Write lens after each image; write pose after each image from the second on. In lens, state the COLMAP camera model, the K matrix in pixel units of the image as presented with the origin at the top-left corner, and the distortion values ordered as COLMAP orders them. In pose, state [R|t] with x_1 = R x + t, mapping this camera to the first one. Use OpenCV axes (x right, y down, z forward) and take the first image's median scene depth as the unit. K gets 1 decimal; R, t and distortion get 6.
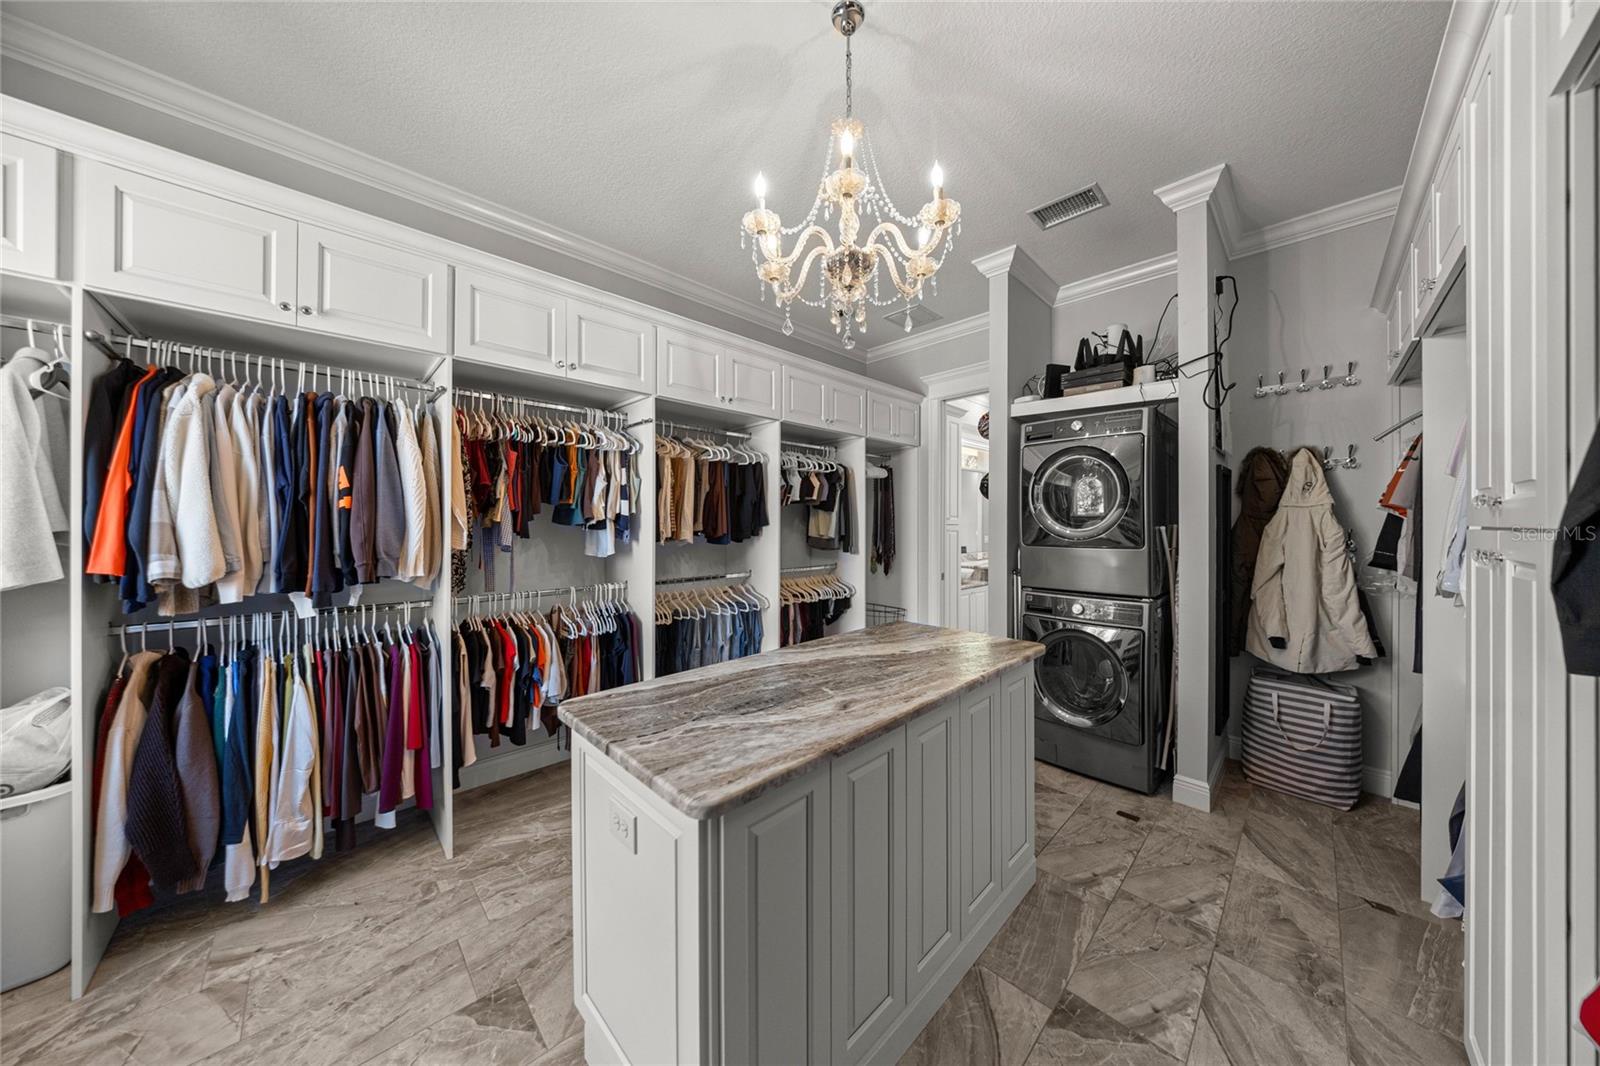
lens RADIAL K [[511.3, 0, 800.0], [0, 511.3, 533.0], [0, 0, 1]] dist [-0.000098, -0.000003]
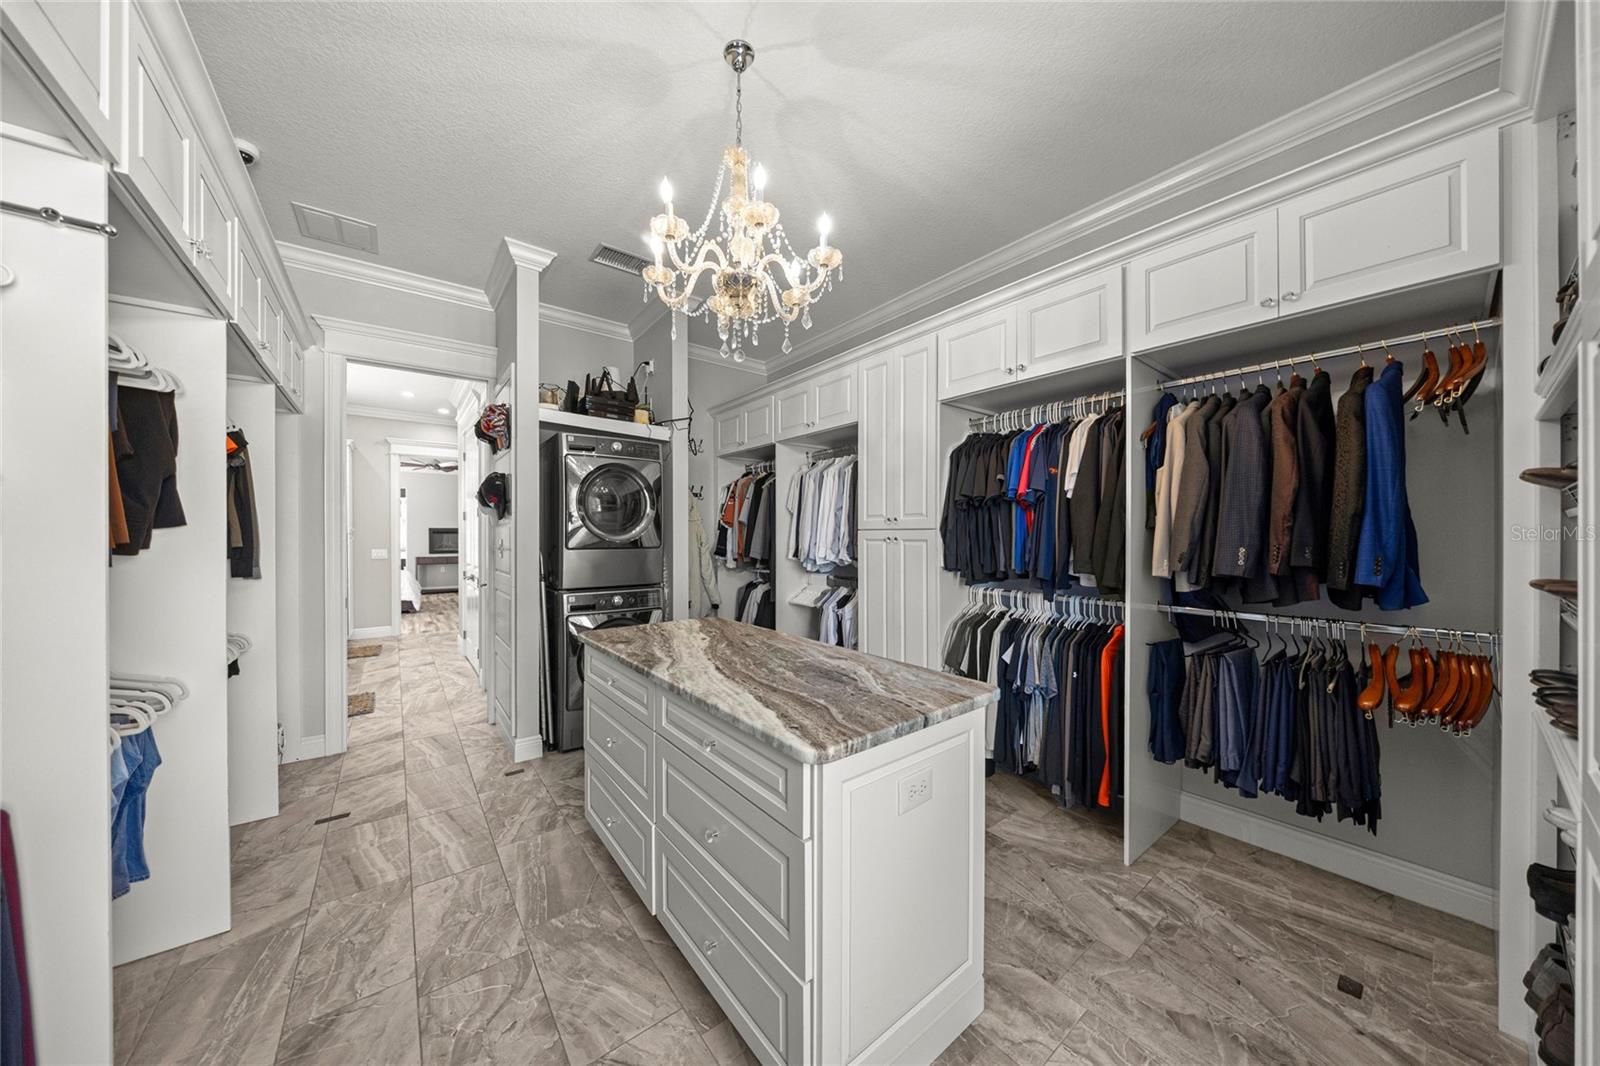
lens RADIAL K [[511.3, 0, 800.0], [0, 511.3, 533.0], [0, 0, 1]] dist [-0.000098, -0.000003]
pose [[0.104356, 0.003360, 0.994534, -1.270261], [0.019863, 0.999788, -0.005462, 0.017174], [-0.994342, 0.020324, 0.104267, 0.972244]]
